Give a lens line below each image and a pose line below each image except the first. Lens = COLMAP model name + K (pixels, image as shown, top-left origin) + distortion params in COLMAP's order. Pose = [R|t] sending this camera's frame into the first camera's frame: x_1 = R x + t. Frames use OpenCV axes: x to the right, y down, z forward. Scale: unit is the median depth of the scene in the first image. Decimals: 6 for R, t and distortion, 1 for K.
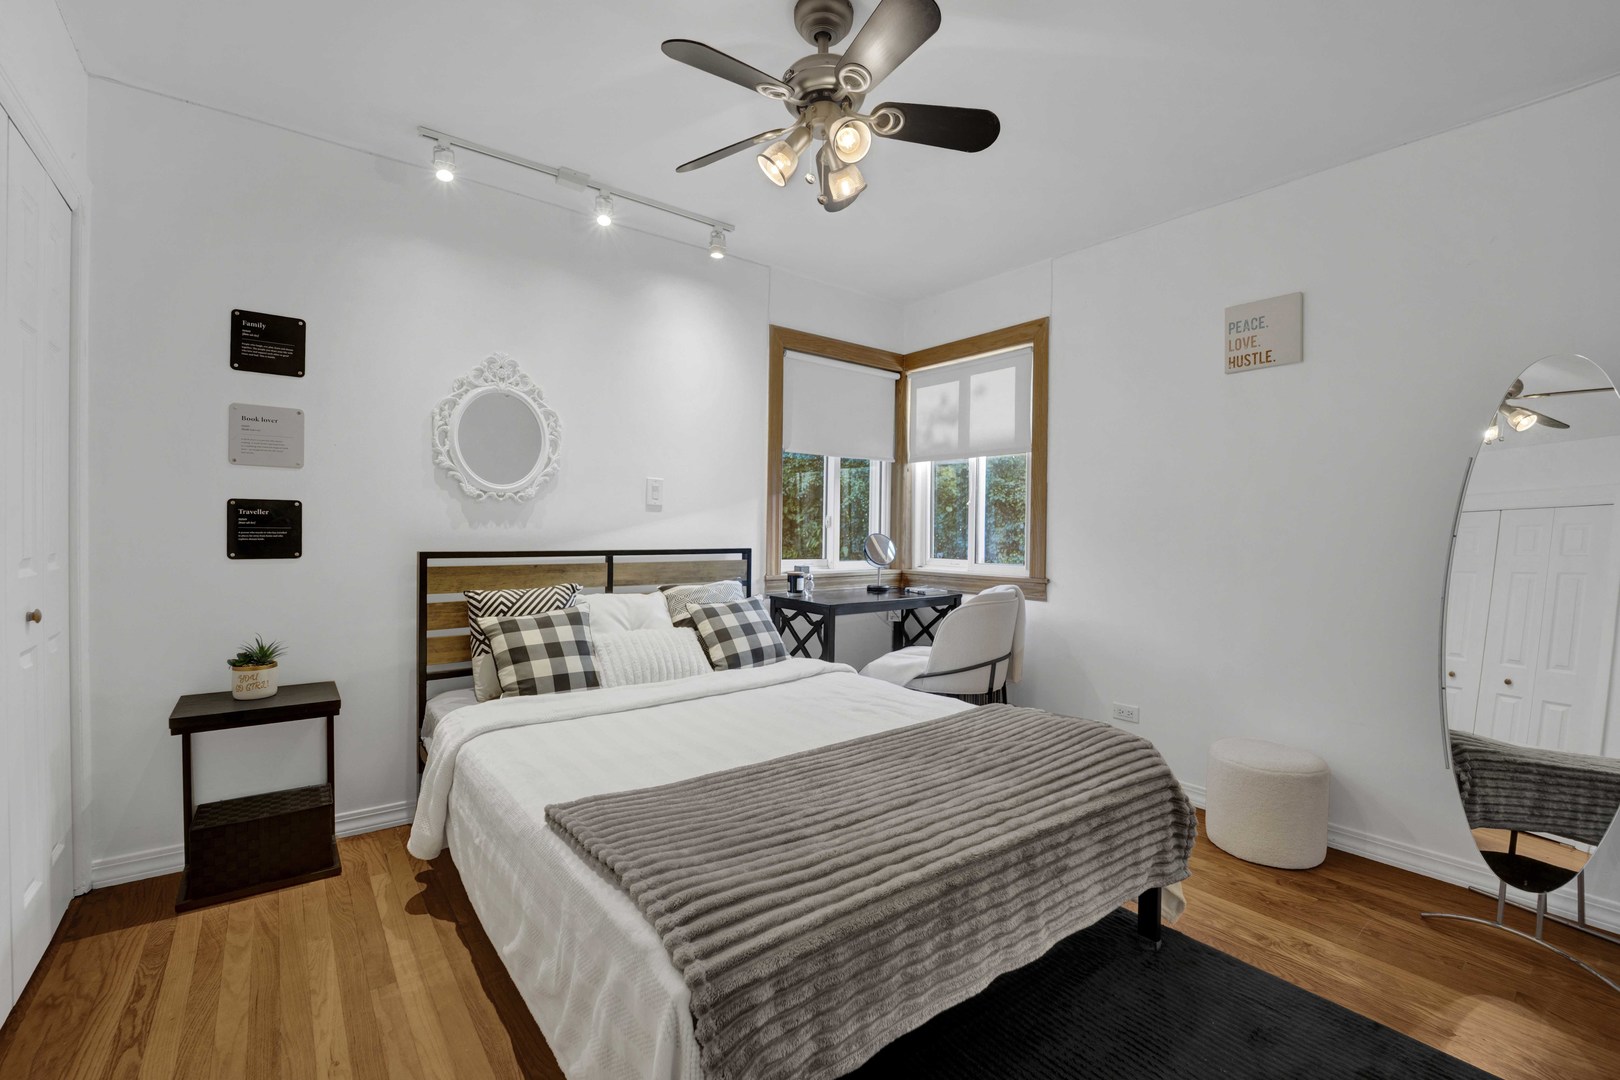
lens RADIAL K [[683.5, 0, 816.6], [0, 683.5, 541.0], [0, 0, 1]] dist [-0.021967, -0.000546]
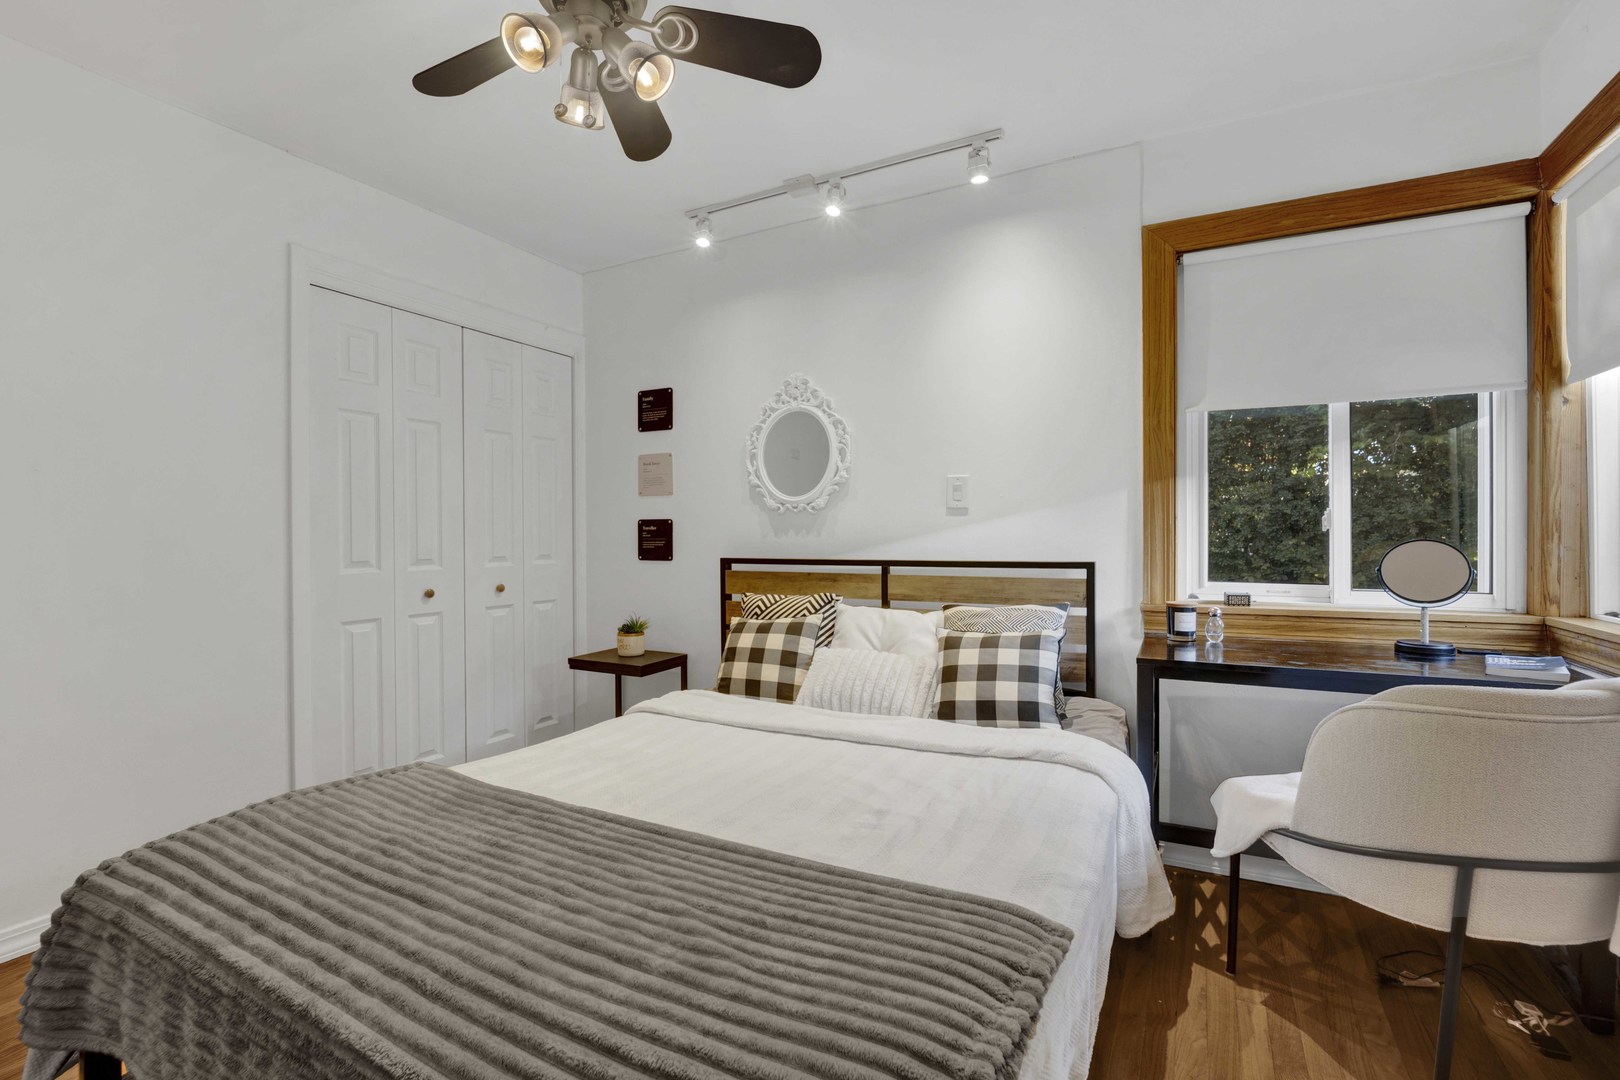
lens RADIAL K [[683.5, 0, 815.1], [0, 683.5, 539.5], [0, 0, 1]] dist [-0.021967, -0.000546]
pose [[0.419072, -0.011525, -0.907880, 0.509659], [-0.008867, 0.999820, -0.016785, 0.002226], [0.907910, 0.015084, 0.418894, 0.562146]]
